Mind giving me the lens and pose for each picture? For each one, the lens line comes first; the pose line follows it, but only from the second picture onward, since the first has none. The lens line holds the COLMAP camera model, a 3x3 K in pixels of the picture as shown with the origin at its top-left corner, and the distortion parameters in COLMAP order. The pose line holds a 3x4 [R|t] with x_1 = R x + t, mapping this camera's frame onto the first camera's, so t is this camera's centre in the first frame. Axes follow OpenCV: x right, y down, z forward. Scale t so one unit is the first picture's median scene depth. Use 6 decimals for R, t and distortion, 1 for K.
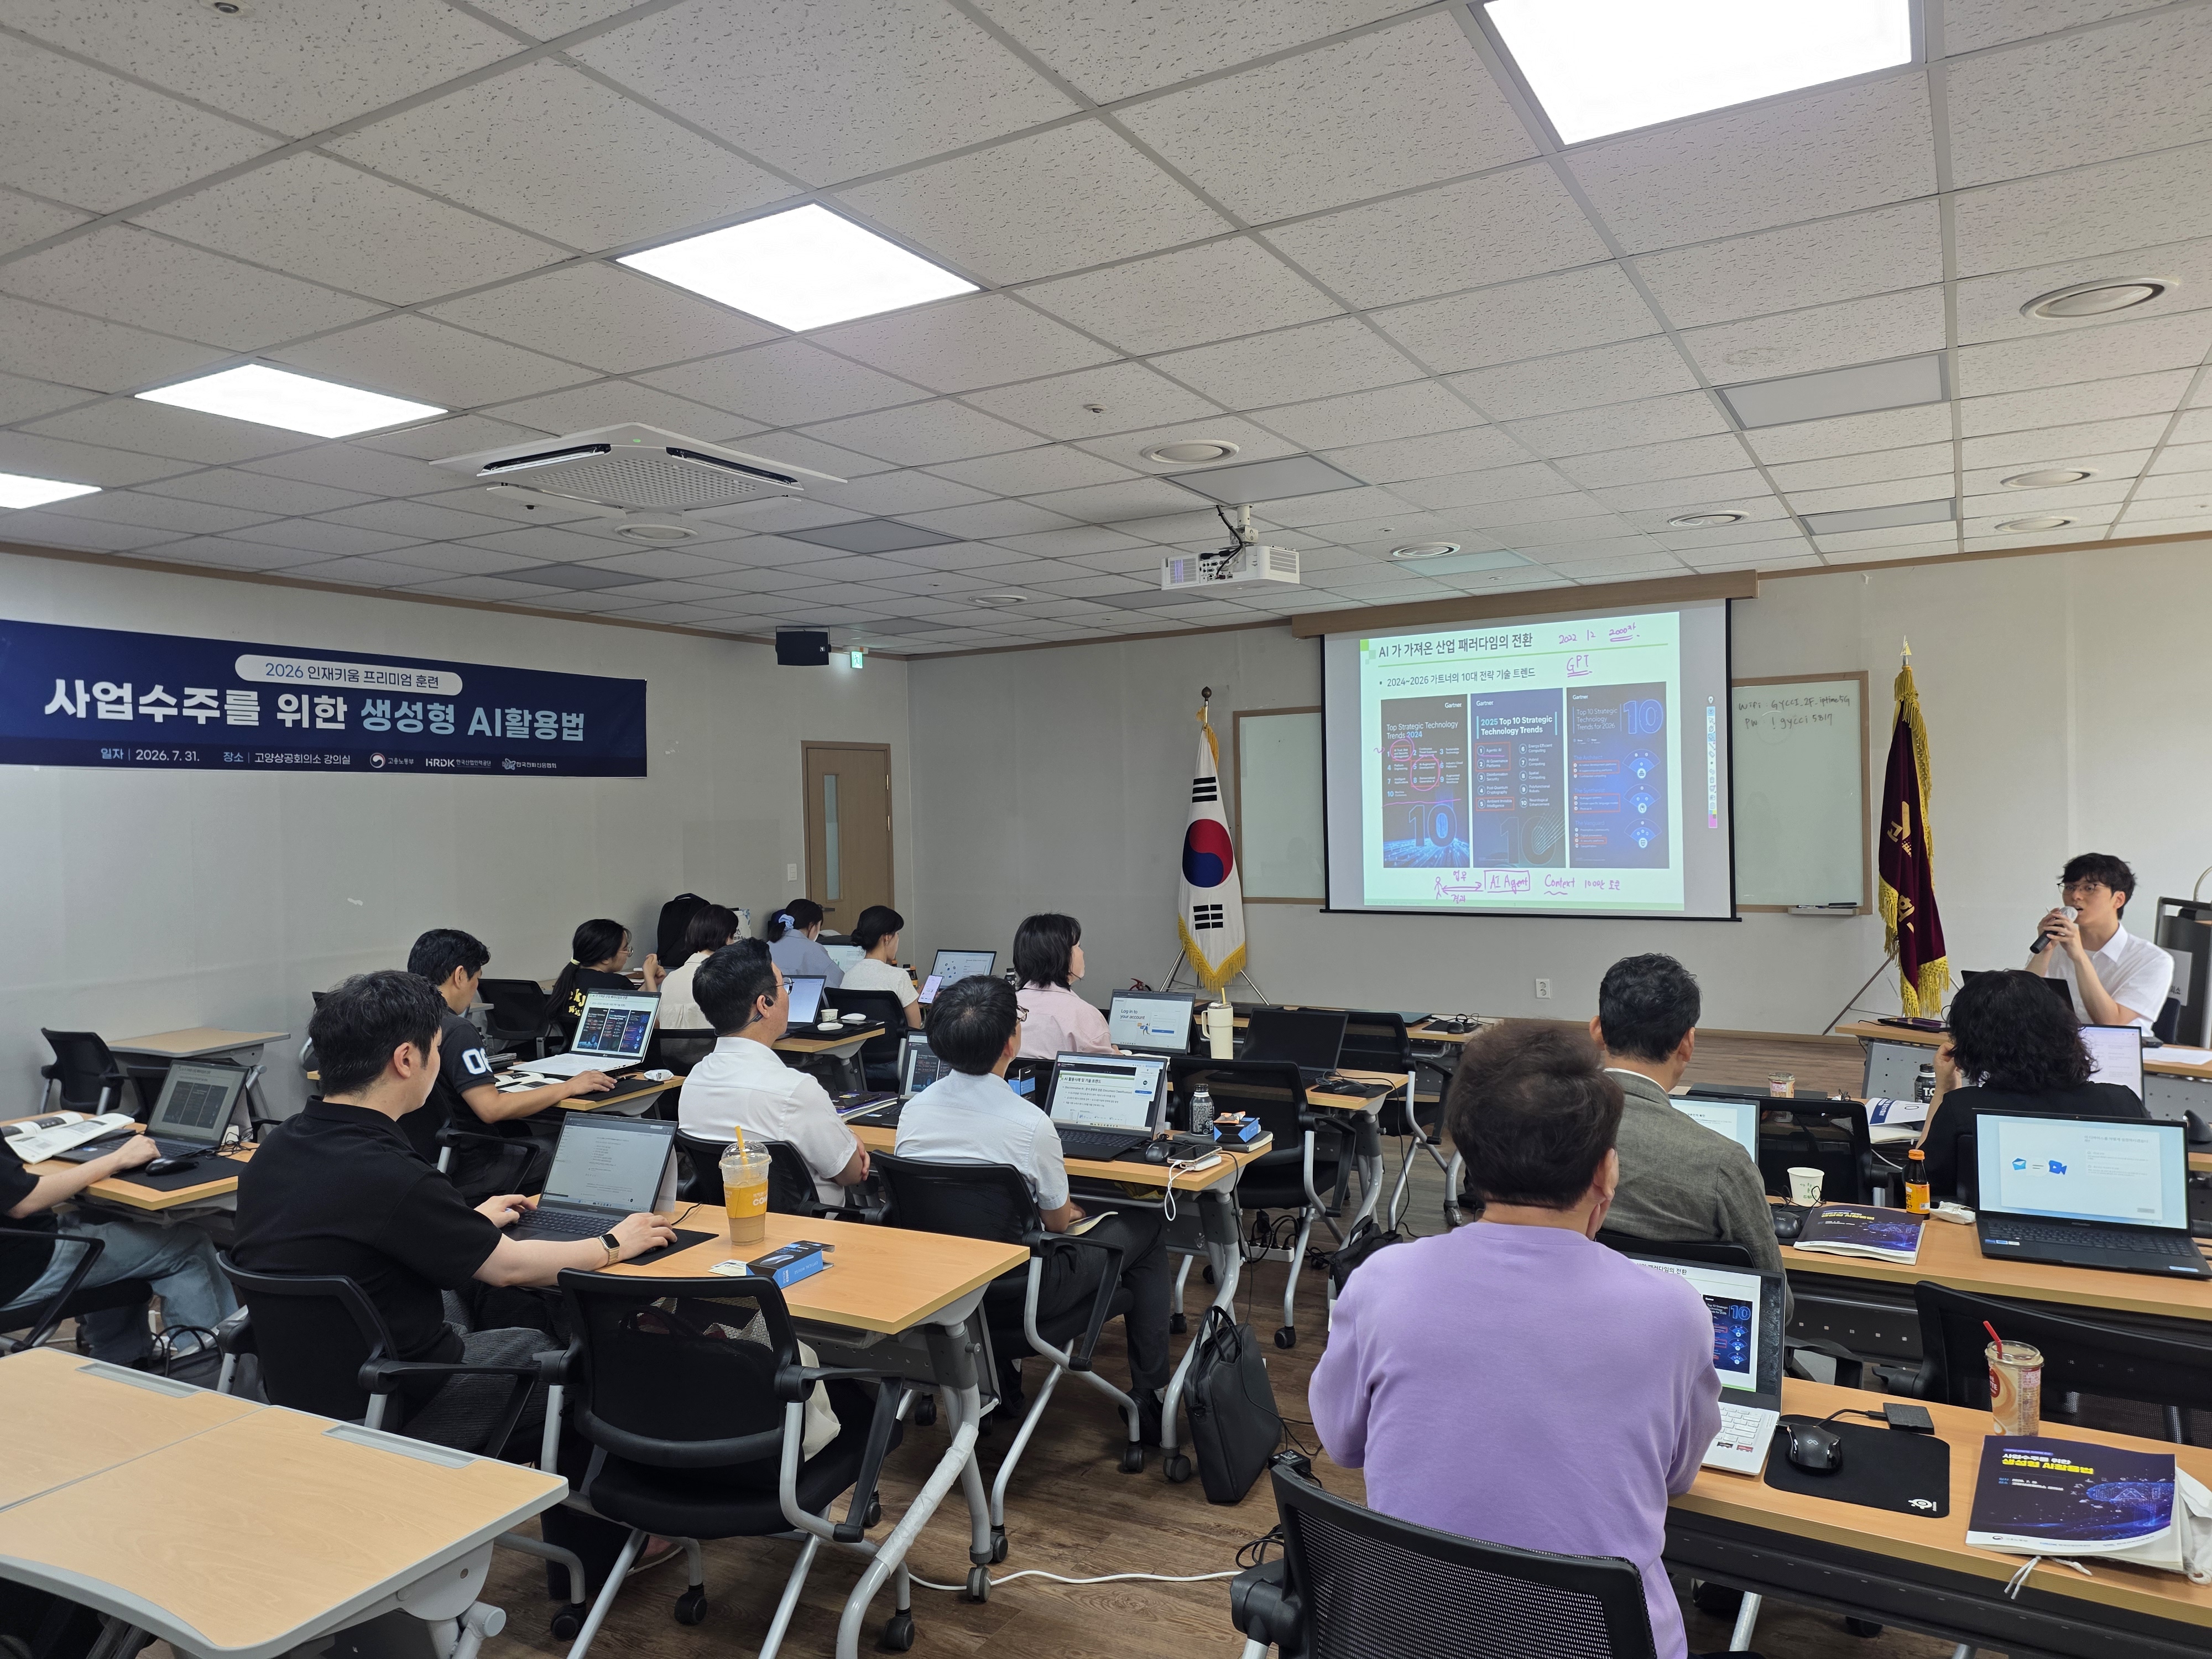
lens RADIAL K [[1439.9, 0, 1106.0], [0, 1439.9, 829.5], [0, 0, 1]] dist [0.161224, -0.227253]
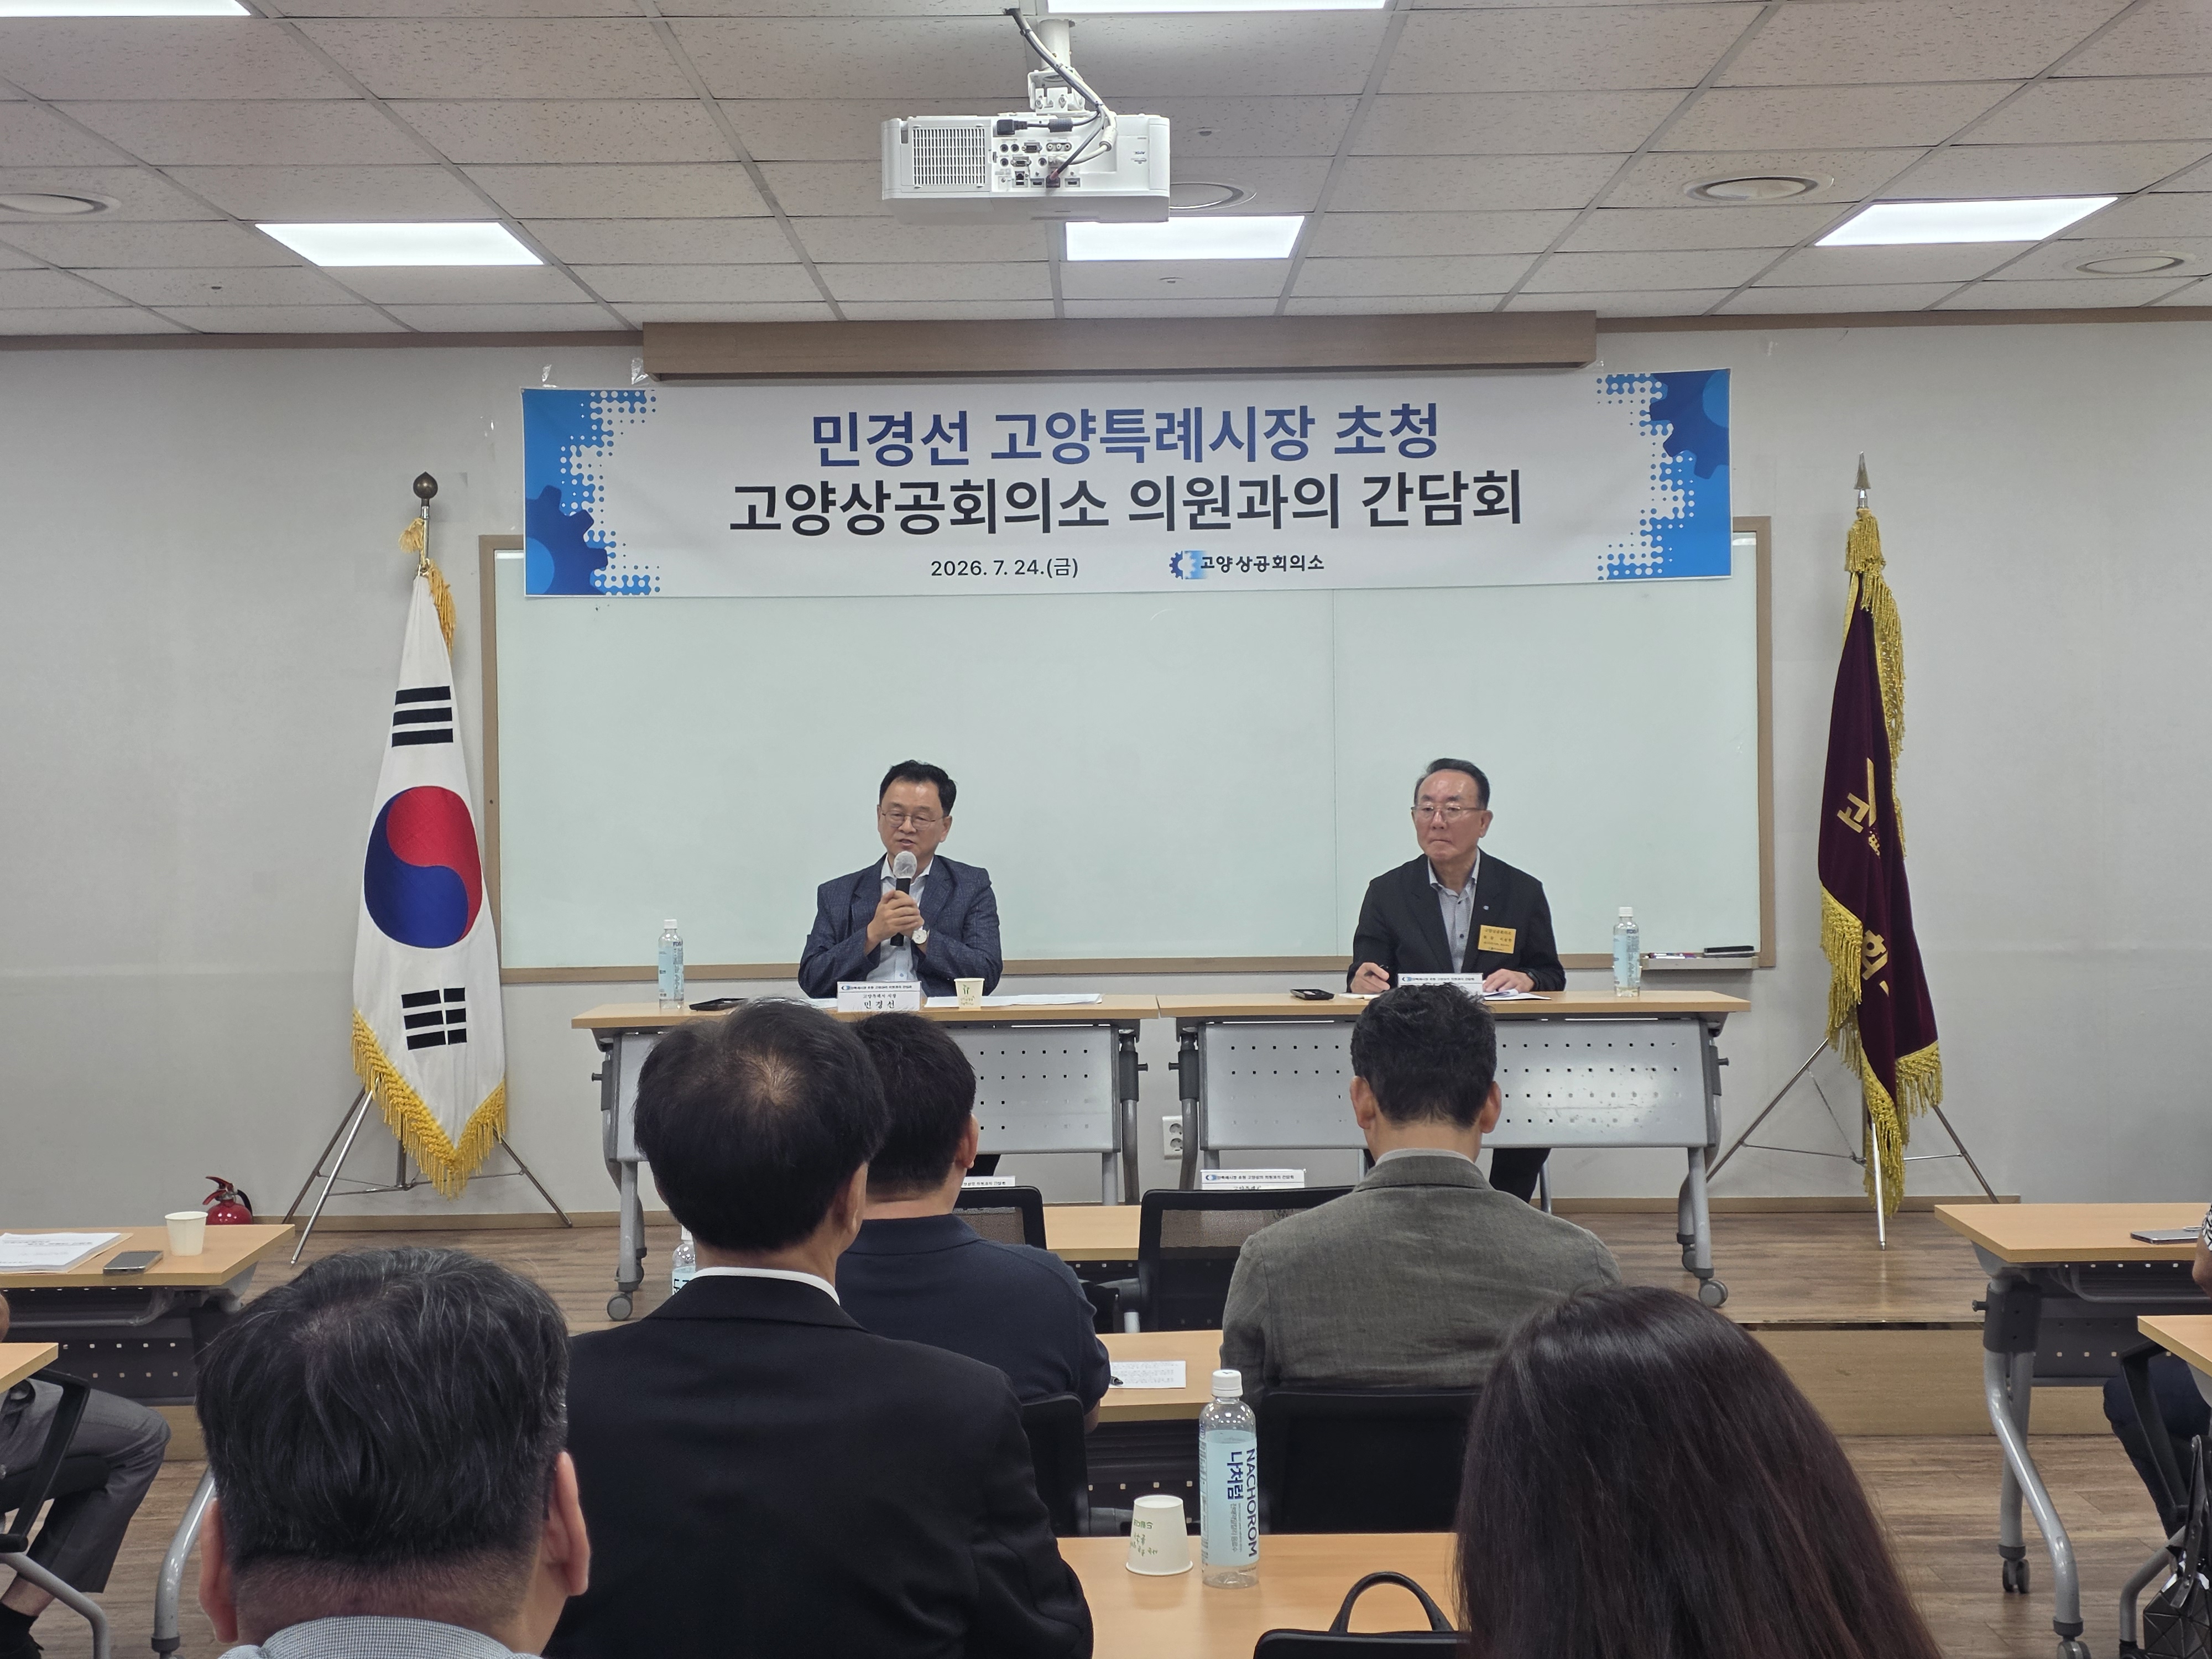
lens RADIAL K [[2927.3, 0, 1093.6], [0, 2927.3, 818.1], [0, 0, 1]] dist [0.251485, -0.671503]
pose [[0.868607, 0.002783, 0.495494, -0.503069], [0.001347, 0.999967, -0.007978, 0.023719], [-0.495500, 0.007597, 0.868575, 0.387106]]
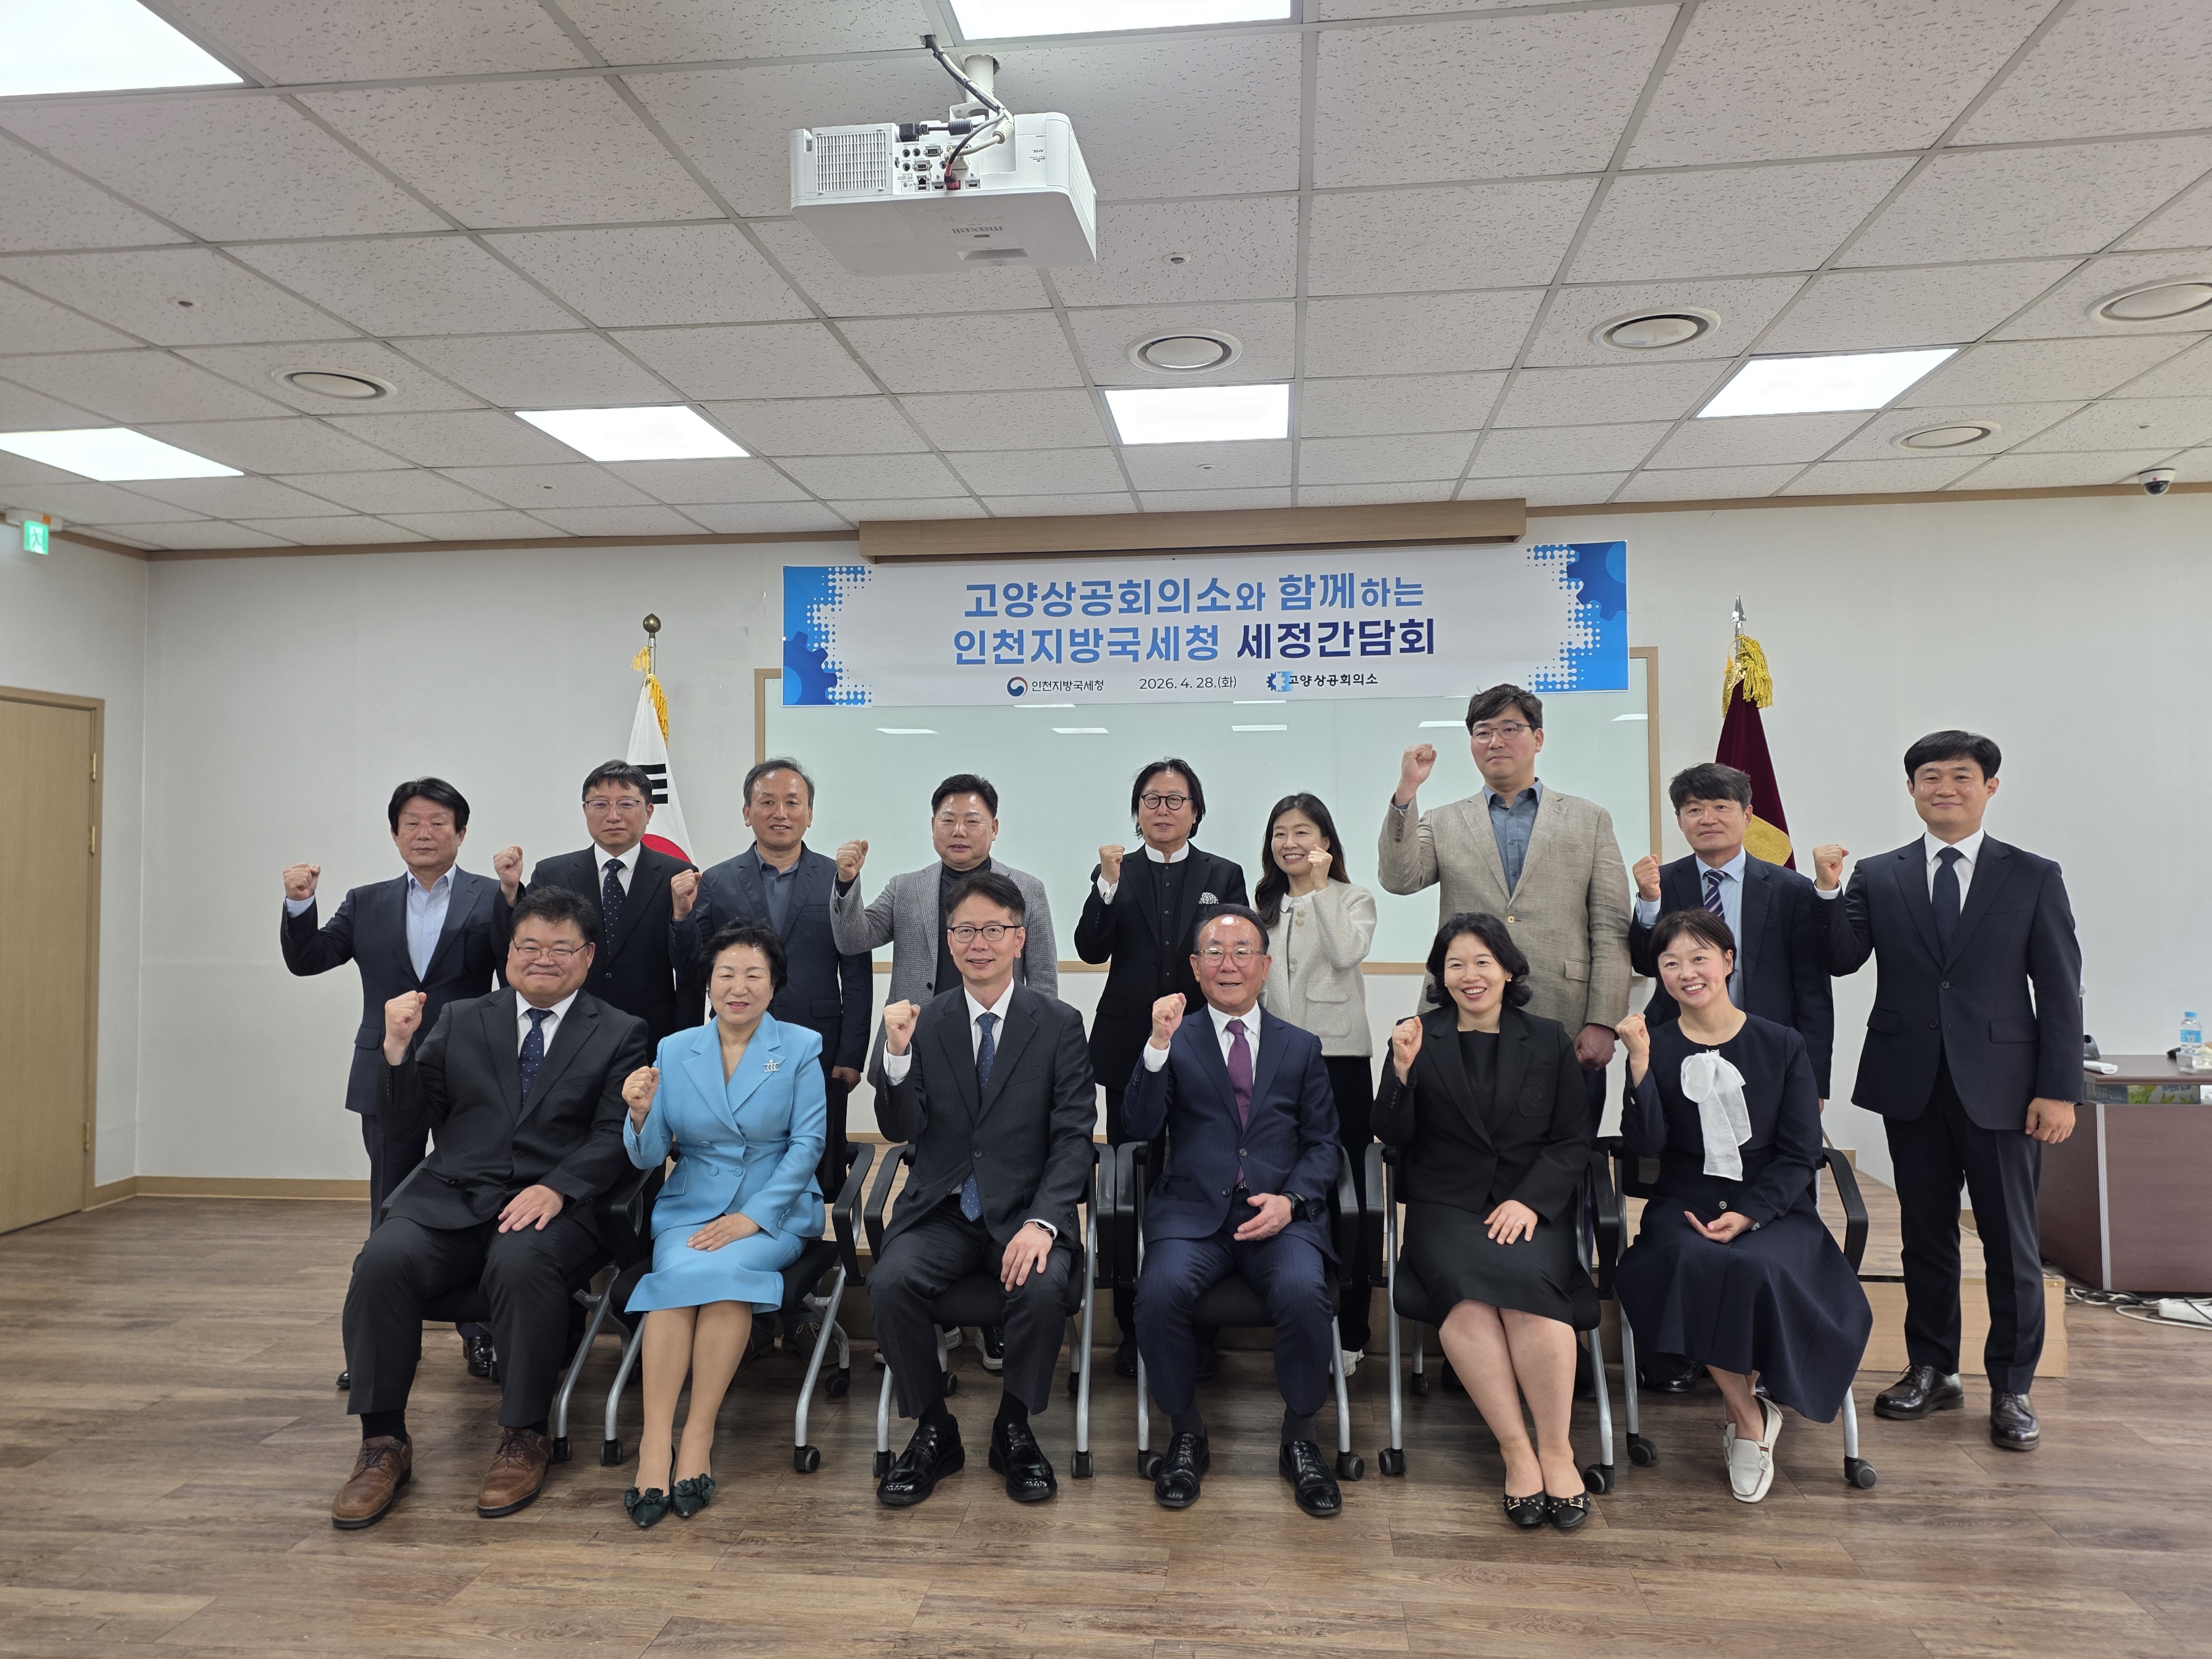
lens RADIAL K [[1485.9, 0, 1121.8], [0, 1485.9, 815.5], [0, 0, 1]] dist [0.082649, -0.064946]
pose [[0.915412, 0.030444, 0.401366, -0.067407], [-0.008322, 0.998354, -0.056747, 0.047851], [-0.402433, 0.048607, 0.914158, 0.897977]]
